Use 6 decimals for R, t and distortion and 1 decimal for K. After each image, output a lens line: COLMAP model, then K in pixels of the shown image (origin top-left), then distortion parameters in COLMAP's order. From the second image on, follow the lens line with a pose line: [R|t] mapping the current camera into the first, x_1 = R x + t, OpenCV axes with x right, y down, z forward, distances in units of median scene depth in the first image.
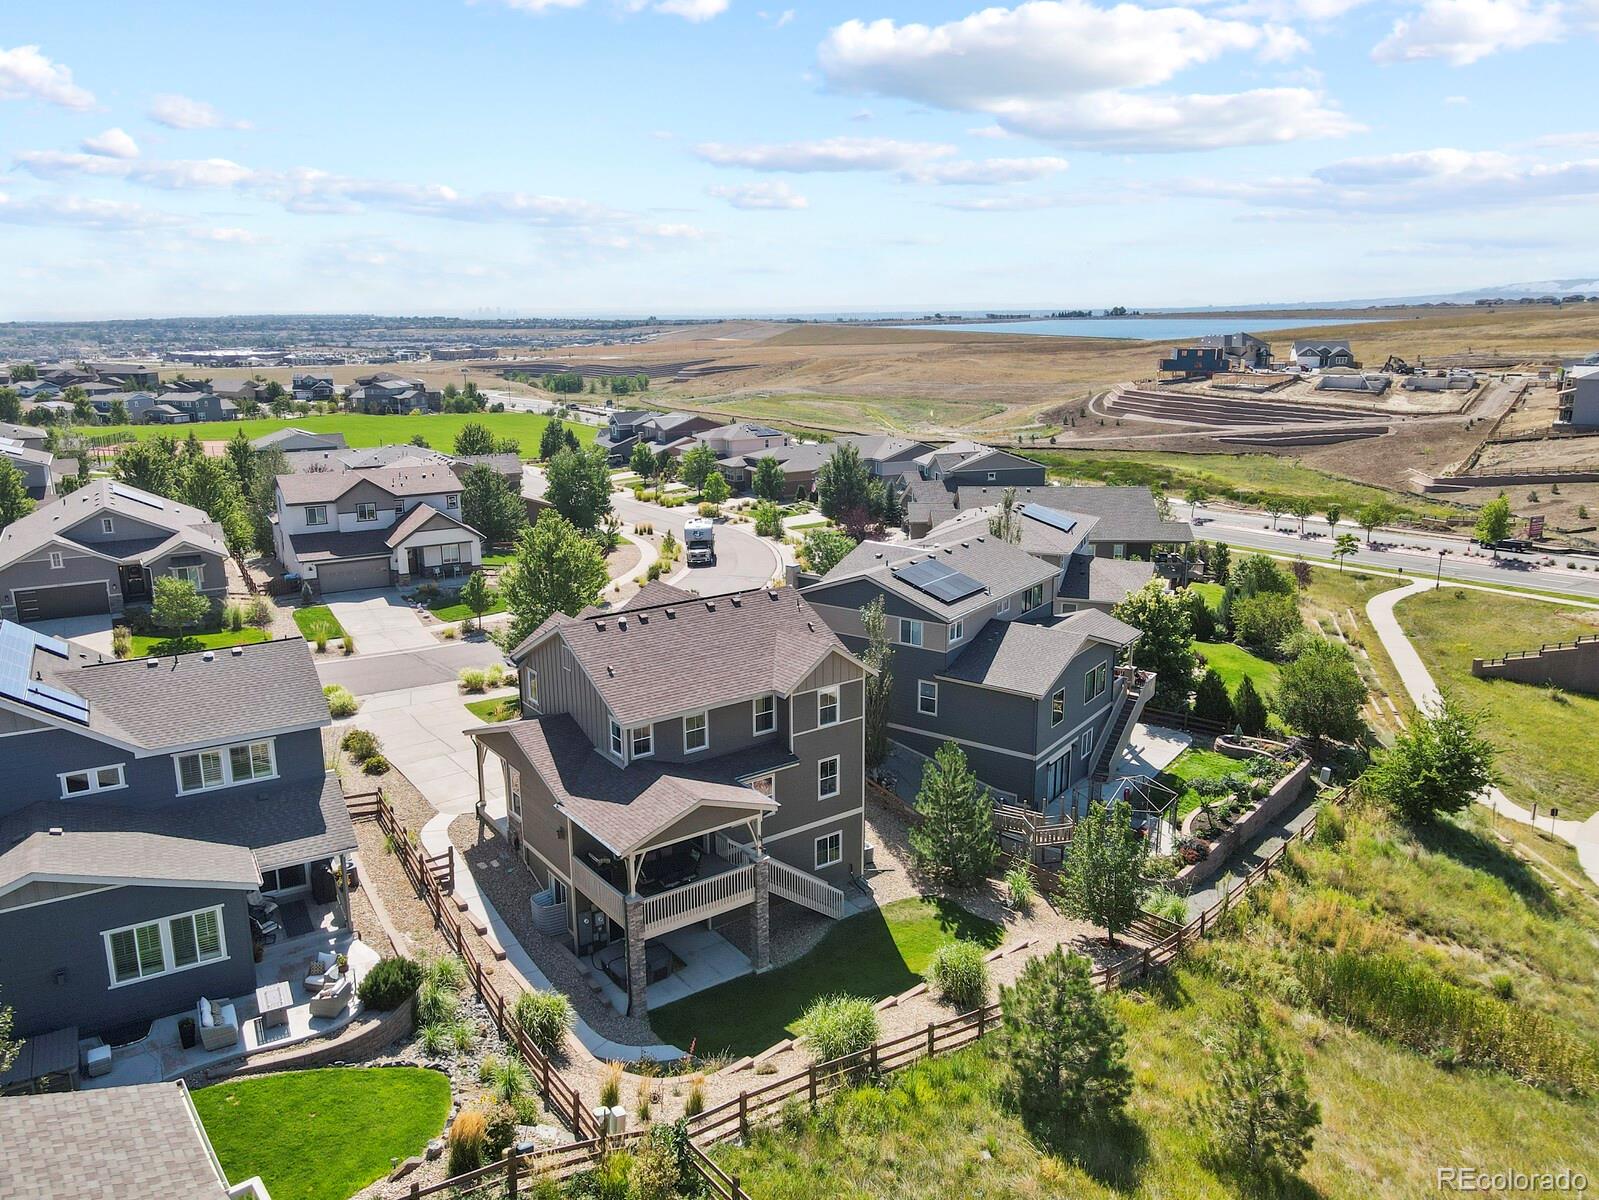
lens RADIAL K [[1155.8, 0, 799.5], [0, 1155.8, 600.0], [0, 0, 1]] dist [0.030010, -0.001346]
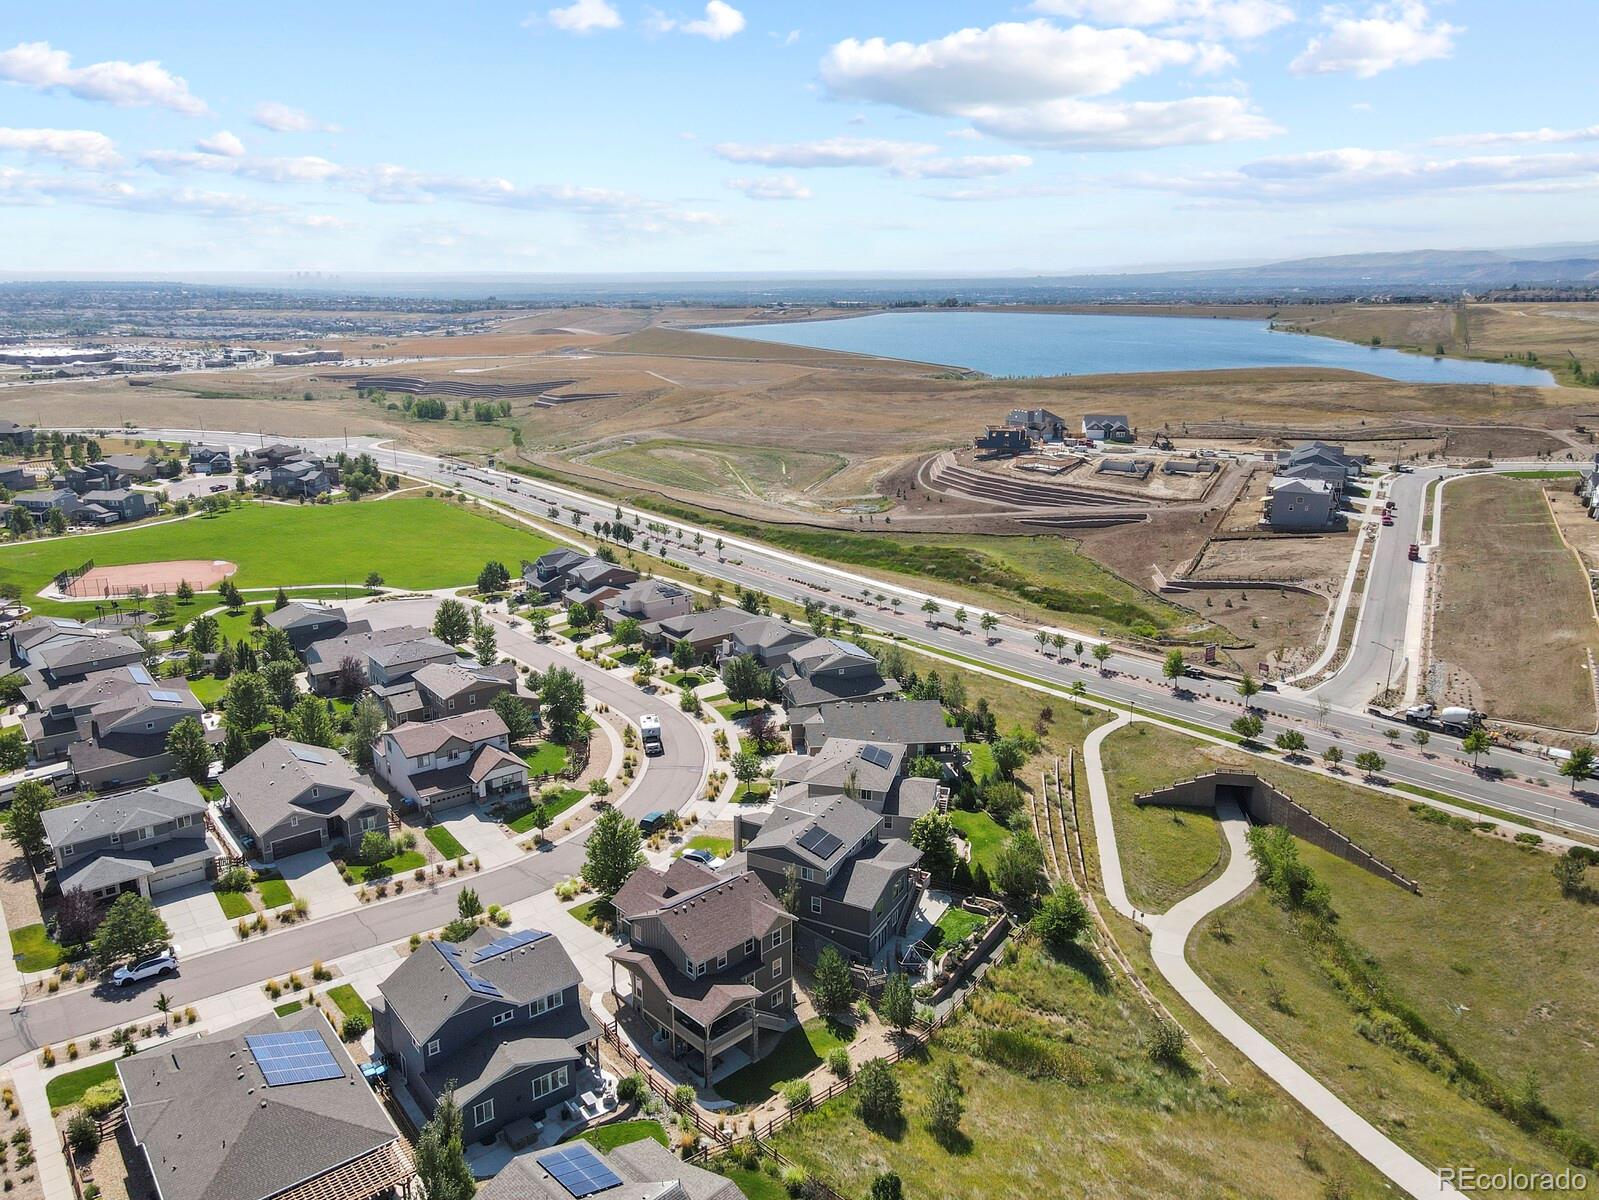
lens RADIAL K [[1148.2, 0, 799.5], [0, 1148.2, 600.0], [0, 0, 1]] dist [0.001502, 0.055880]
pose [[0.991186, -0.029232, 0.129215, -0.160453], [0.026200, 0.999341, 0.025109, -0.495817], [-0.129863, -0.021502, 0.991299, -0.961690]]
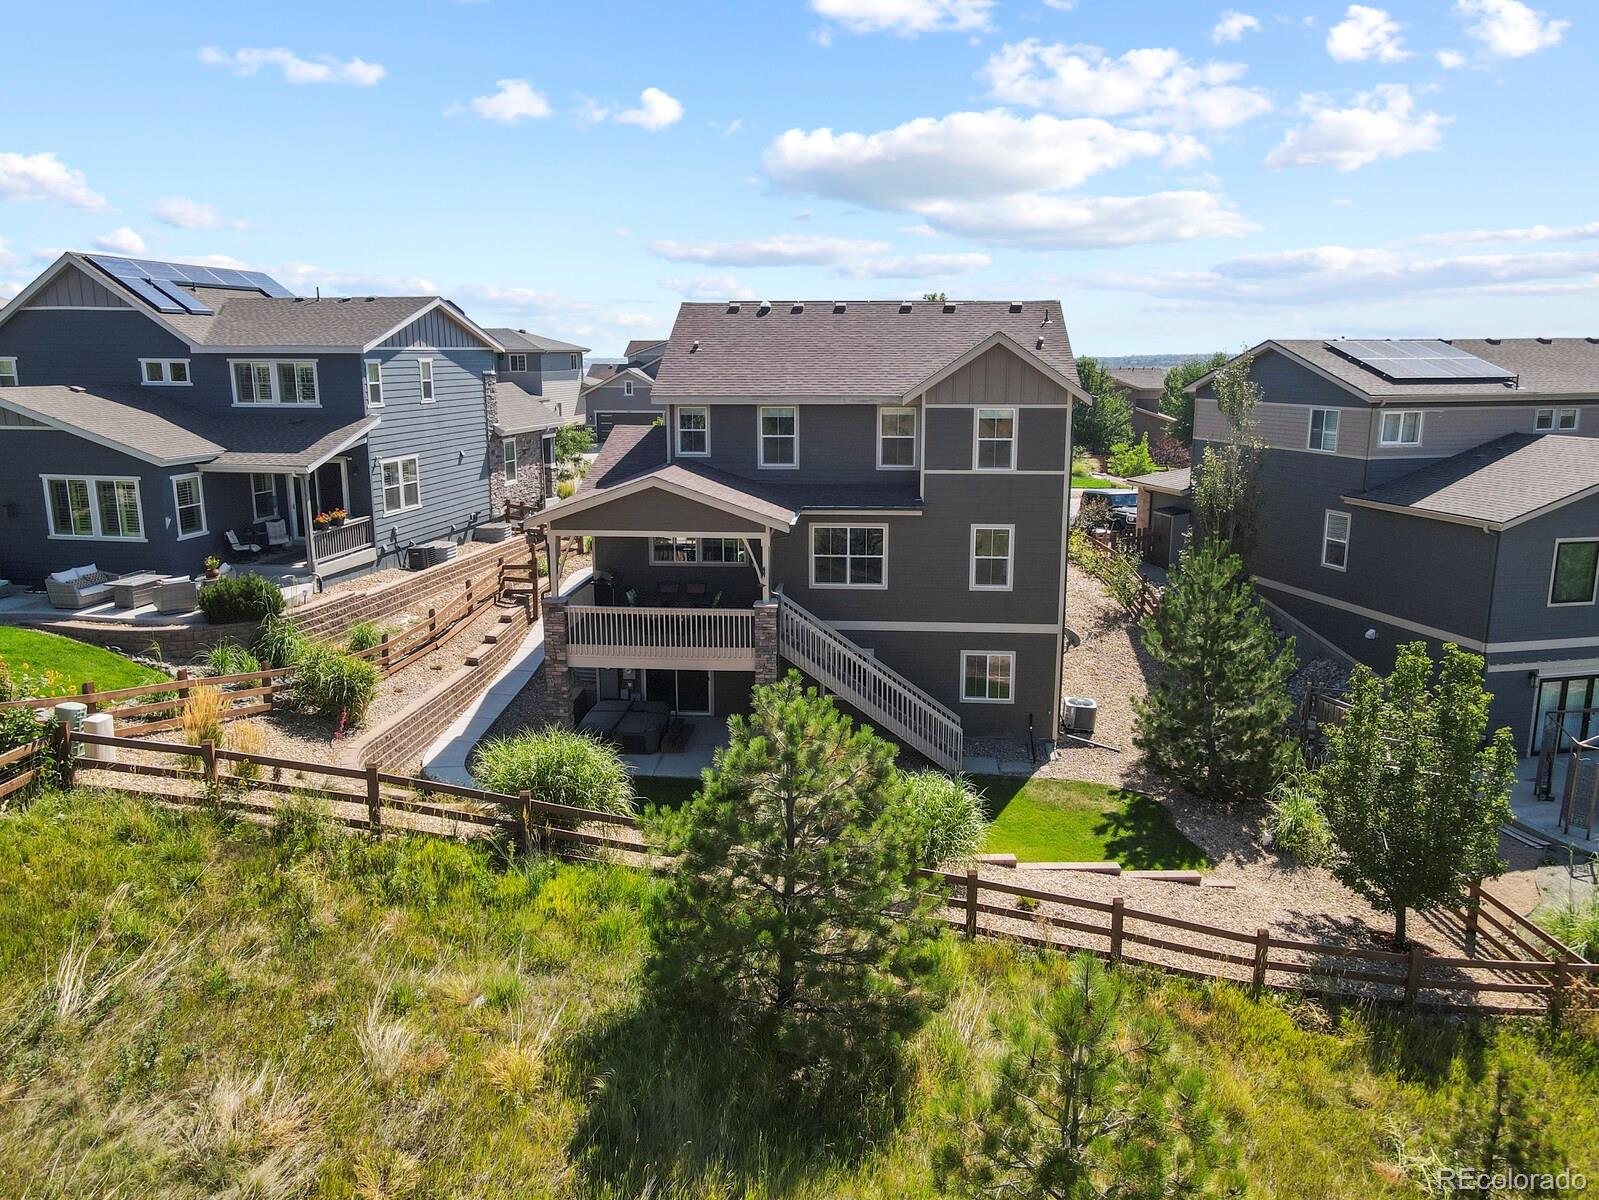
lens RADIAL K [[1148.2, 0, 799.5], [0, 1148.2, 600.0], [0, 0, 1]] dist [0.001502, 0.055880]
pose [[0.757089, 0.141152, -0.637881, 0.286735], [-0.160366, 0.986660, 0.027996, 0.143508], [0.633324, 0.081099, 0.769626, 0.368247]]
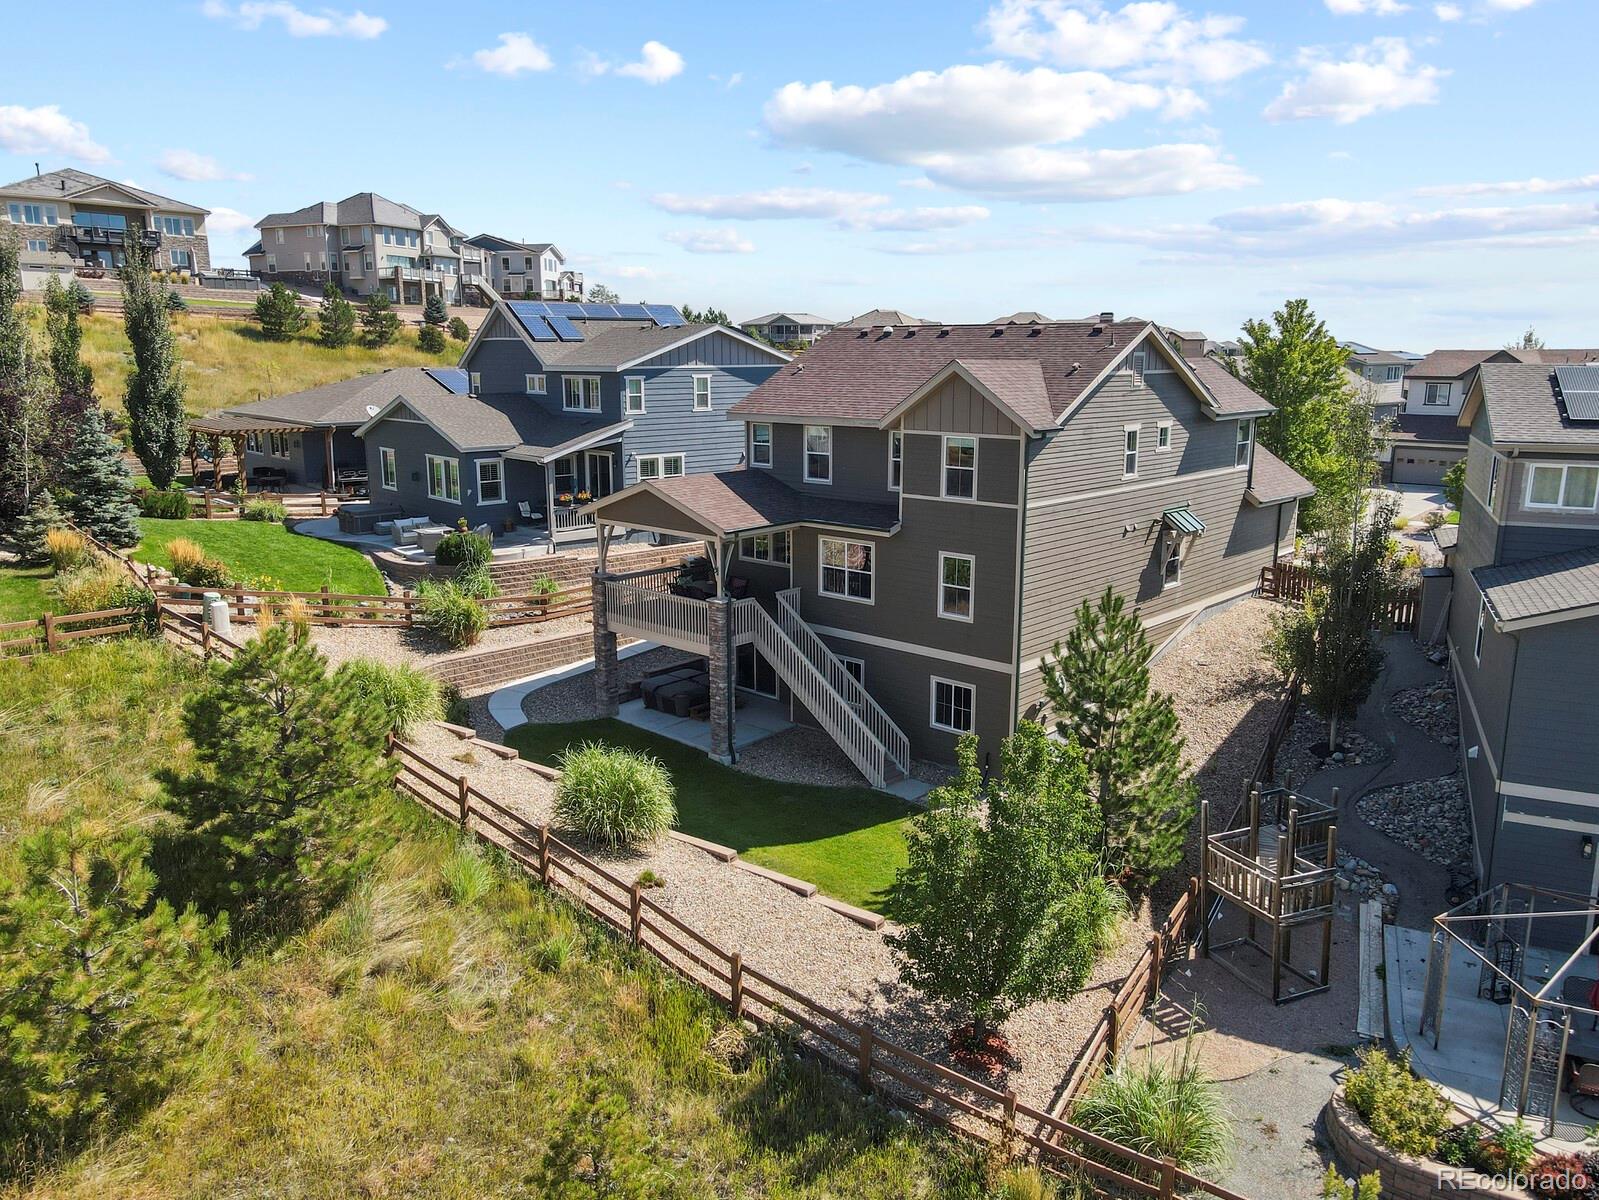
lens RADIAL K [[1148.2, 0, 799.5], [0, 1148.2, 600.0], [0, 0, 1]] dist [0.001502, 0.055880]
pose [[0.198472, 0.210586, -0.957216, 0.497051], [-0.236807, 0.958013, 0.161661, 0.065015], [0.951069, 0.194590, 0.240006, 0.630008]]
